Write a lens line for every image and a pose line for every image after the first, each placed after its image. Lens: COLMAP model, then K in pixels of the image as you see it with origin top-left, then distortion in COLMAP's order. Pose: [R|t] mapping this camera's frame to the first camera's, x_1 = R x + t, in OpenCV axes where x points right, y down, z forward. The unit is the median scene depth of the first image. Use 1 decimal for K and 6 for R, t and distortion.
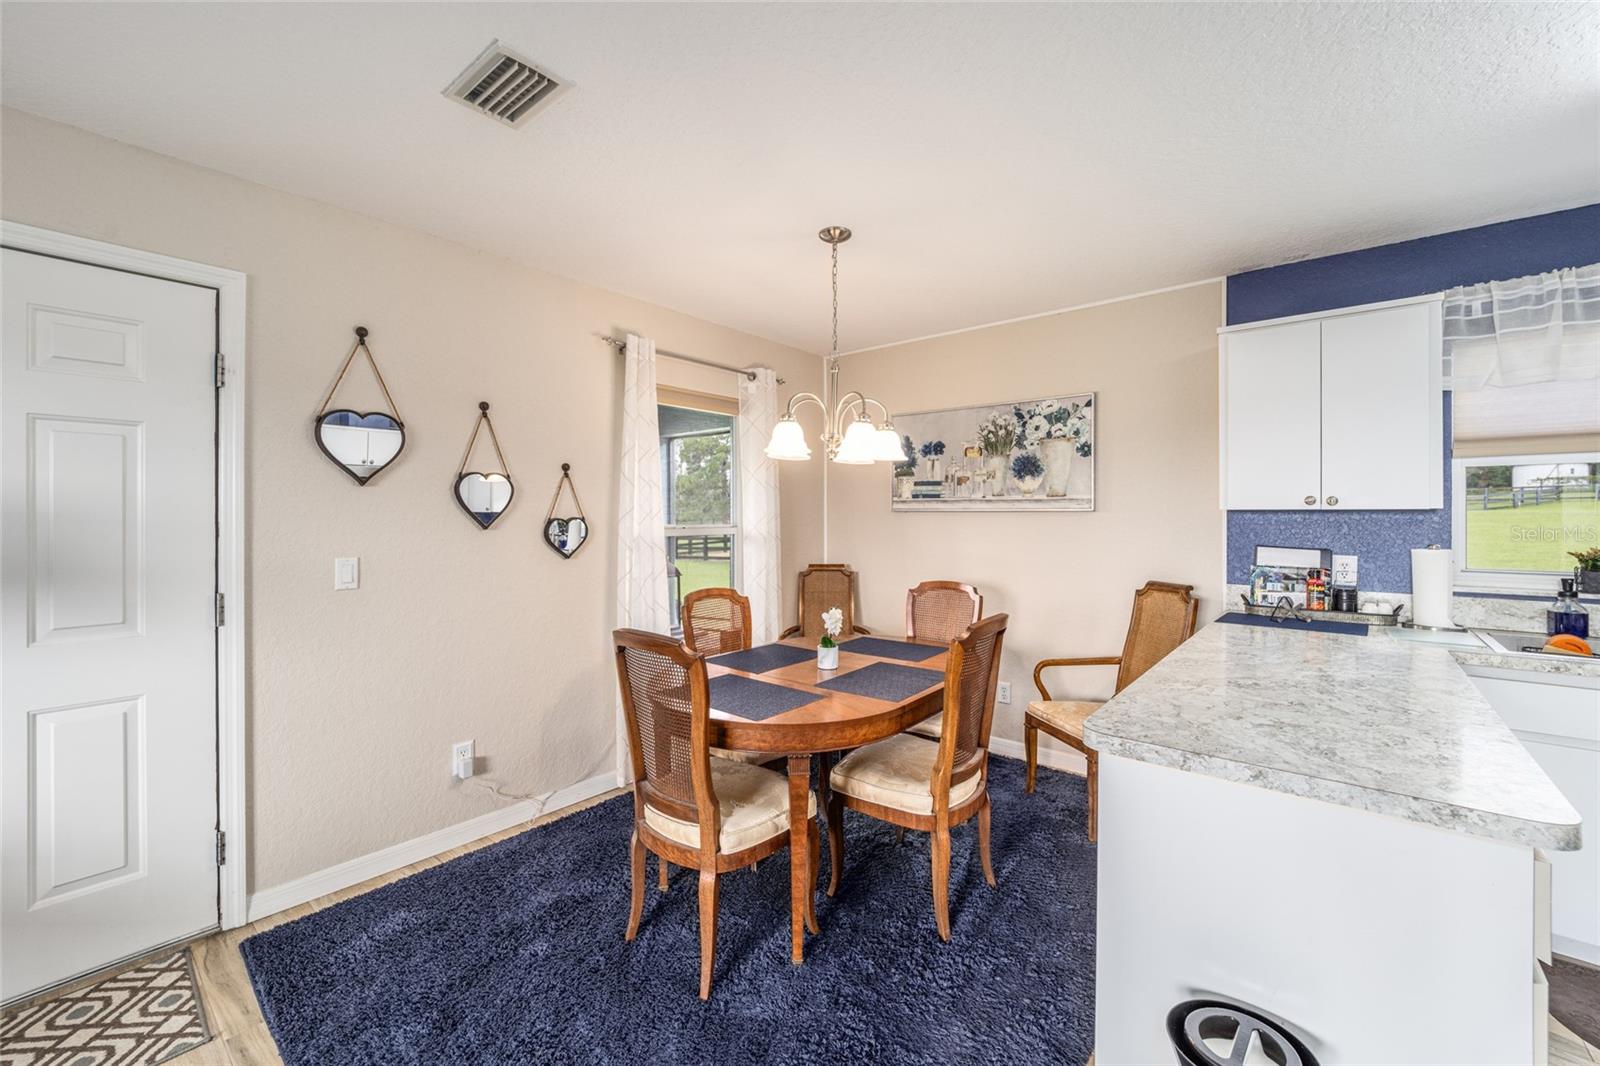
lens RADIAL K [[640.9, 0, 794.5], [0, 640.9, 526.1], [0, 0, 1]] dist [-0.009203, 0.000059]
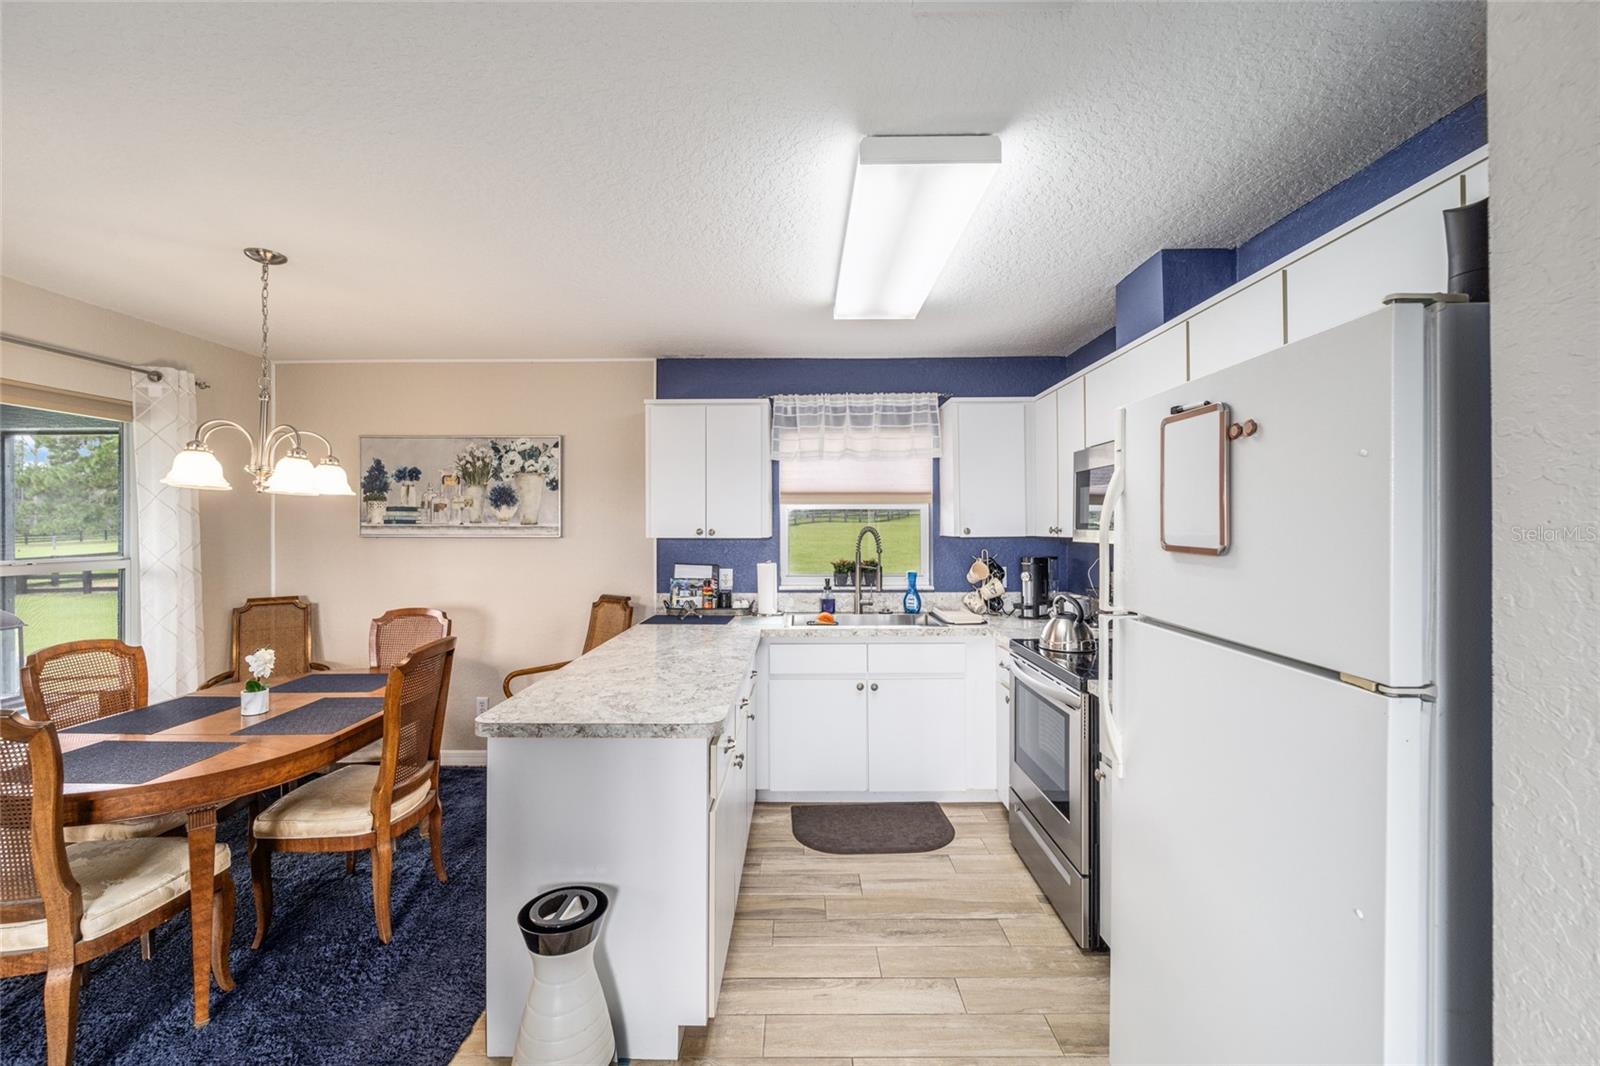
lens RADIAL K [[640.9, 0, 794.6], [0, 640.9, 528.1], [0, 0, 1]] dist [-0.009203, 0.000059]
pose [[0.764829, -0.002569, 0.644228, 0.054958], [0.010524, 0.999908, -0.008507, -0.034451], [-0.644147, 0.013286, 0.764786, -0.226634]]
